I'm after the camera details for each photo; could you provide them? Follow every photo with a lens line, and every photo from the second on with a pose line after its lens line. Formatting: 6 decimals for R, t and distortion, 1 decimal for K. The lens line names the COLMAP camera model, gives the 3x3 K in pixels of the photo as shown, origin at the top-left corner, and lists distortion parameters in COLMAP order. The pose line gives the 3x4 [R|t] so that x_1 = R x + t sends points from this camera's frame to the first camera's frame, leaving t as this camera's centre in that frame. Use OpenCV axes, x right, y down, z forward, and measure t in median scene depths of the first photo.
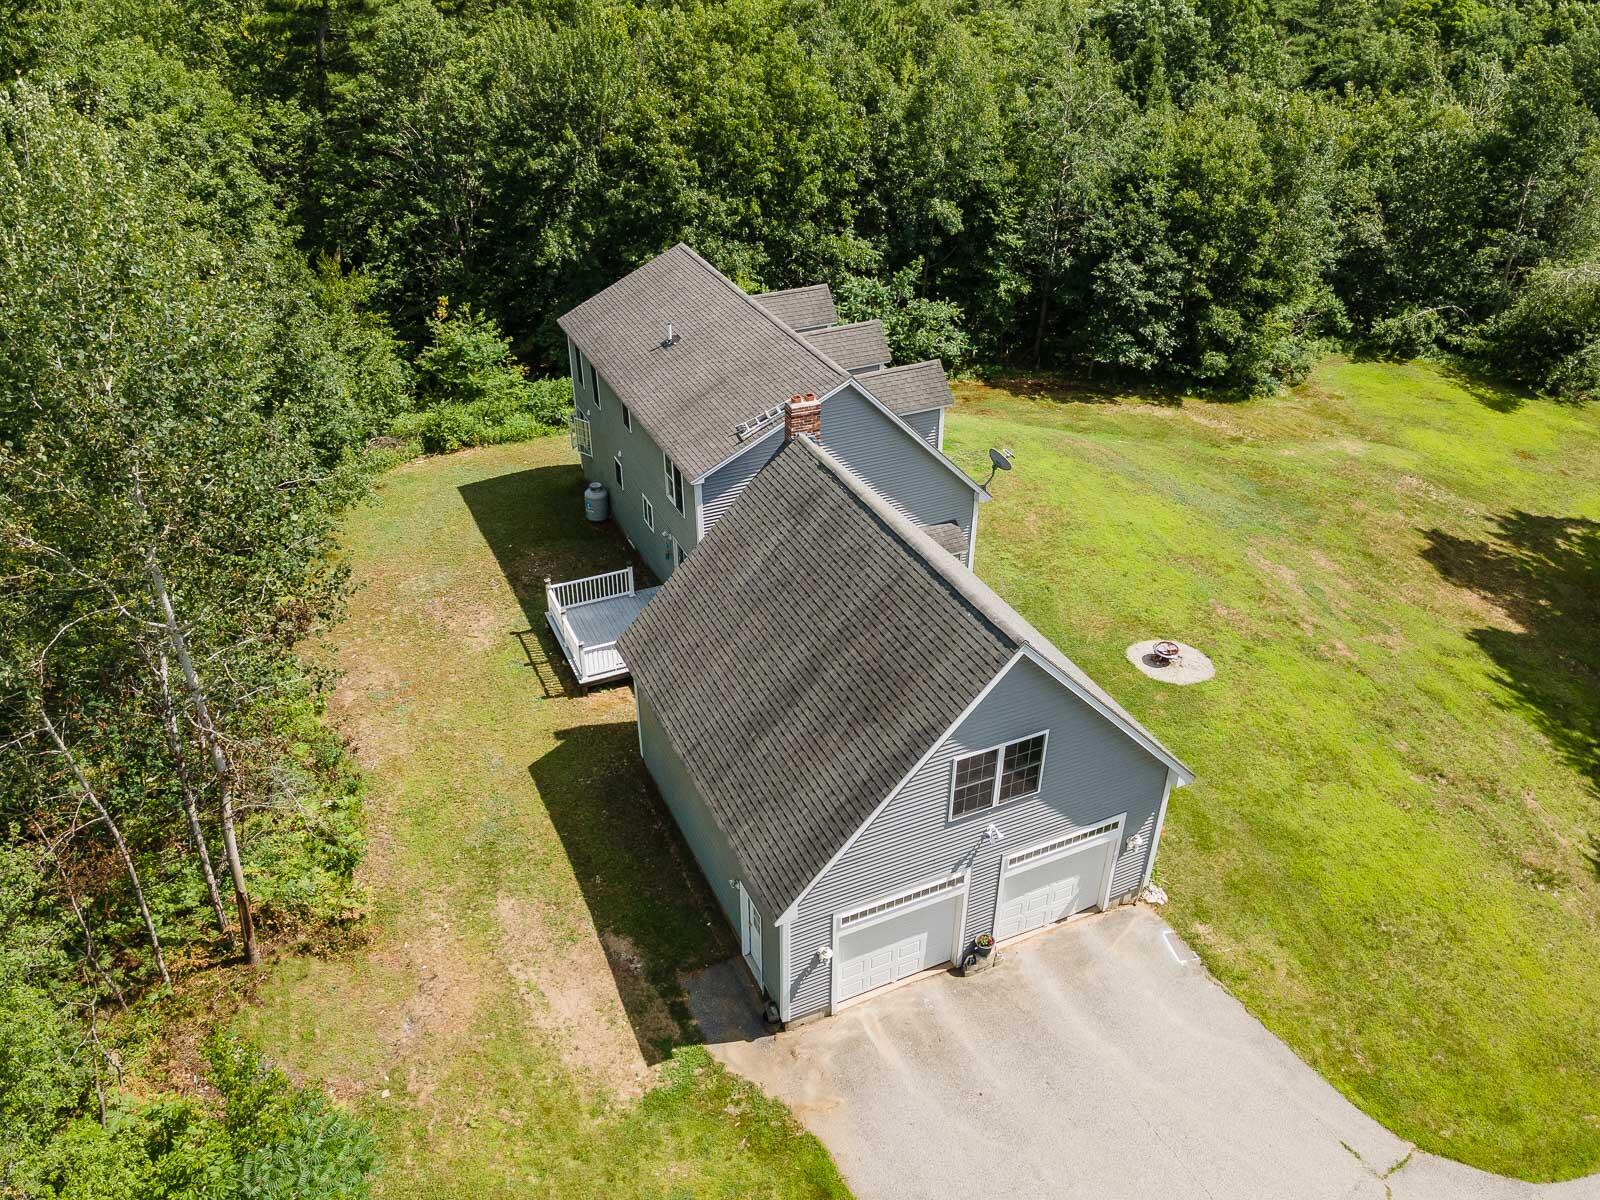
lens RADIAL K [[1207.7, 0, 800.0], [0, 1207.7, 600.0], [0, 0, 1]] dist [-0.020776, 0.045529]
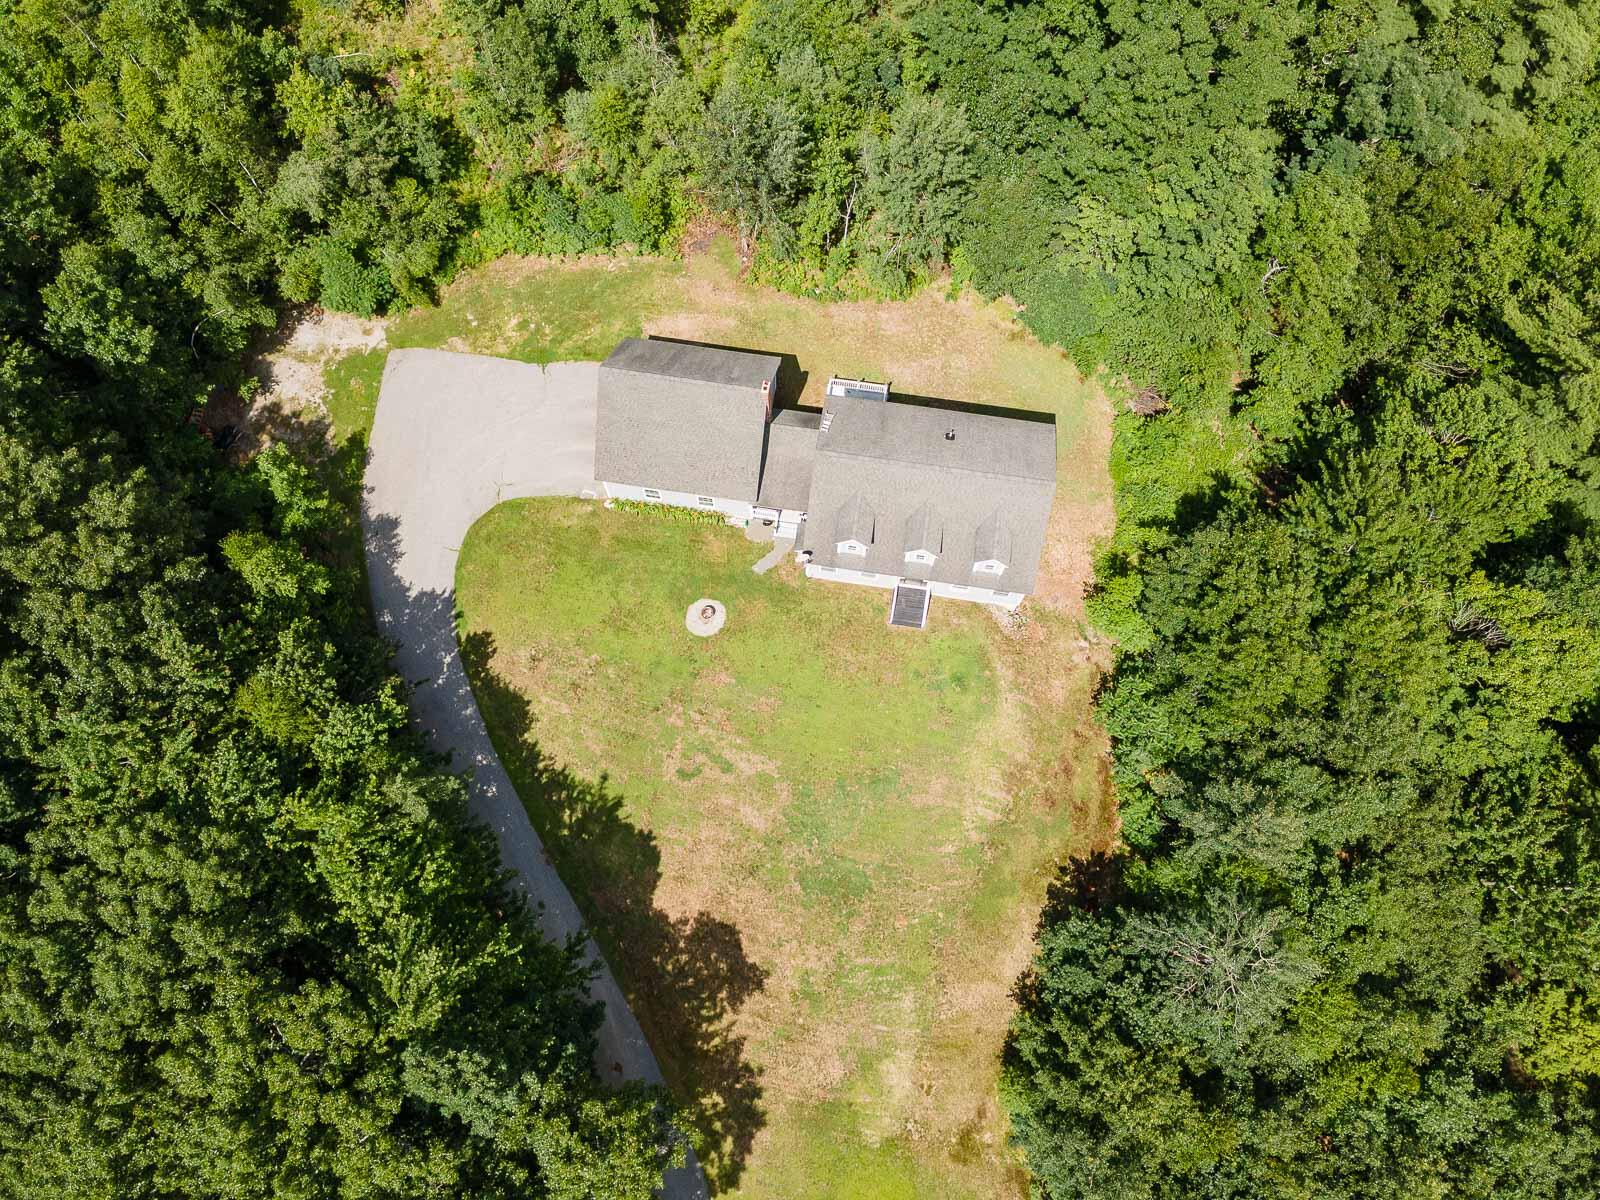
lens RADIAL K [[1207.7, 0, 800.0], [0, 1207.7, 600.0], [0, 0, 1]] dist [-0.020776, 0.045529]
pose [[-0.540097, 0.795624, -0.274367, 0.913157], [-0.464925, -0.010319, 0.885290, -2.200432], [0.701527, 0.605703, 0.375479, 0.387346]]
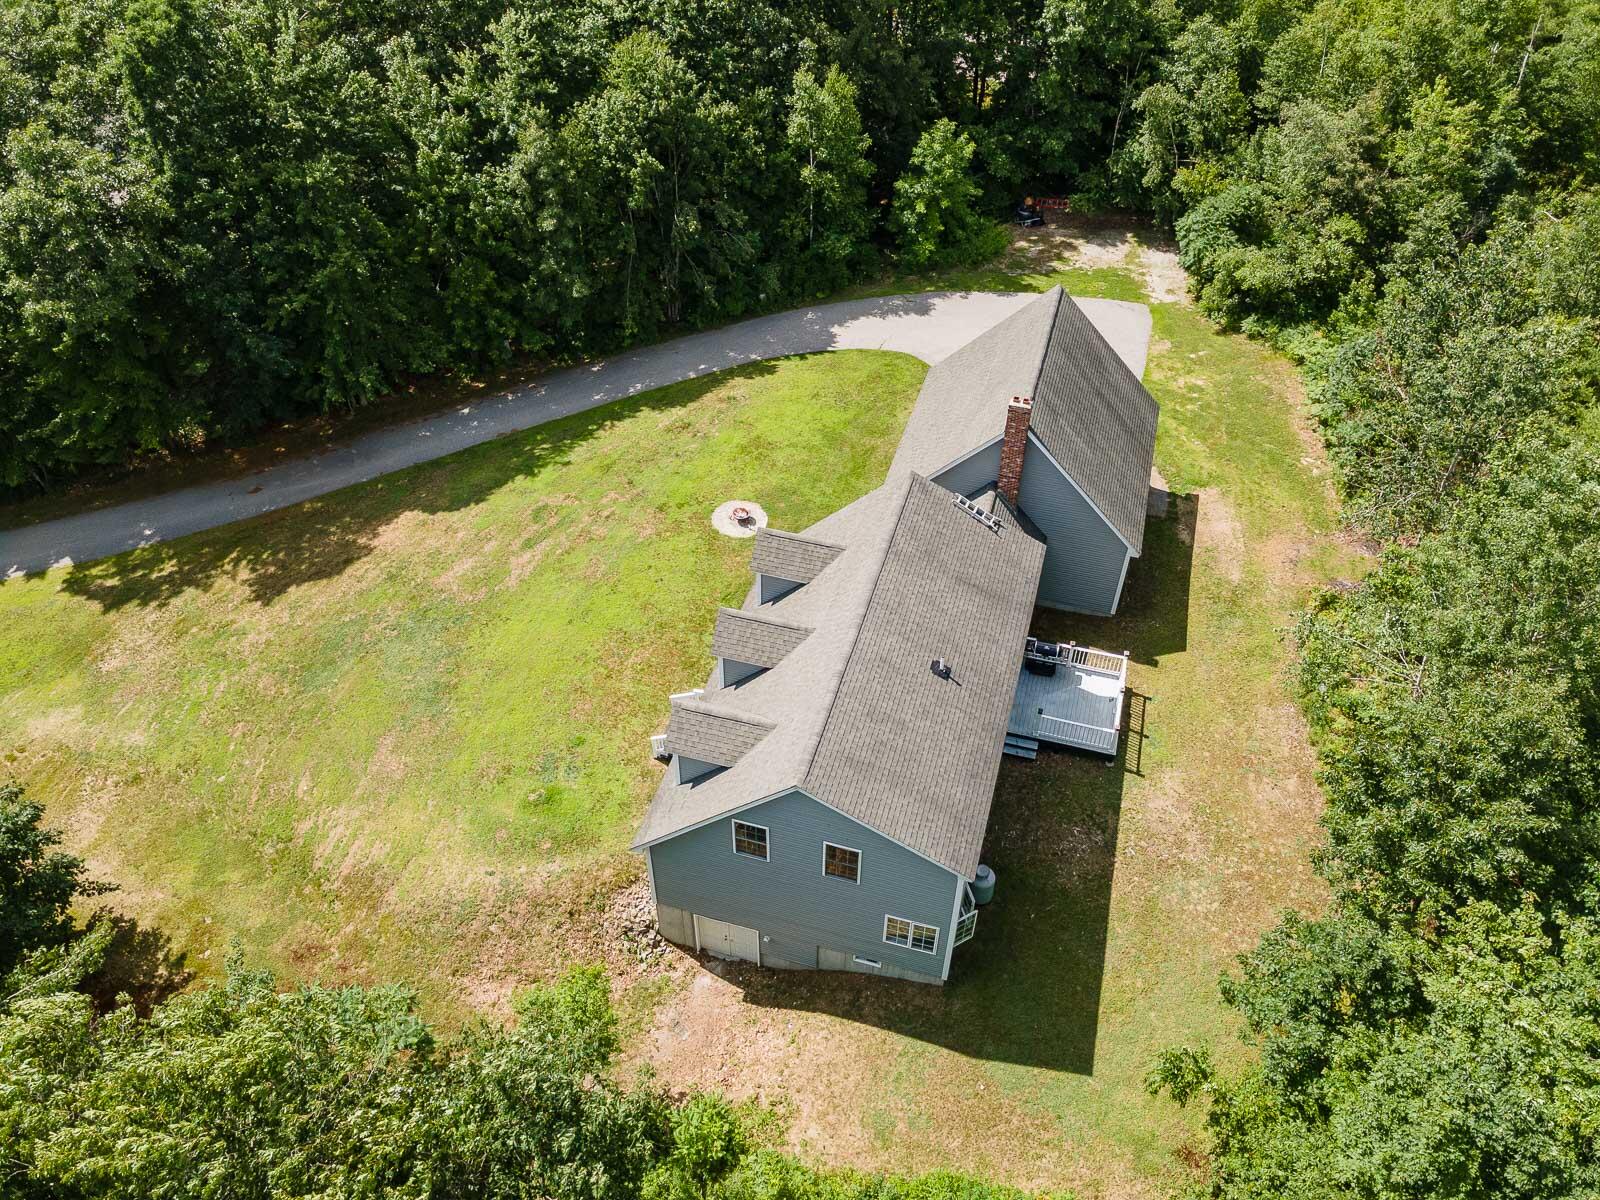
lens RADIAL K [[1207.7, 0, 800.0], [0, 1207.7, 600.0], [0, 0, 1]] dist [-0.020776, 0.045529]
pose [[-0.758609, -0.454905, 0.466449, -0.545584], [0.346334, 0.324851, 0.880071, -1.373716], [-0.551875, 0.829176, -0.088885, 1.397986]]
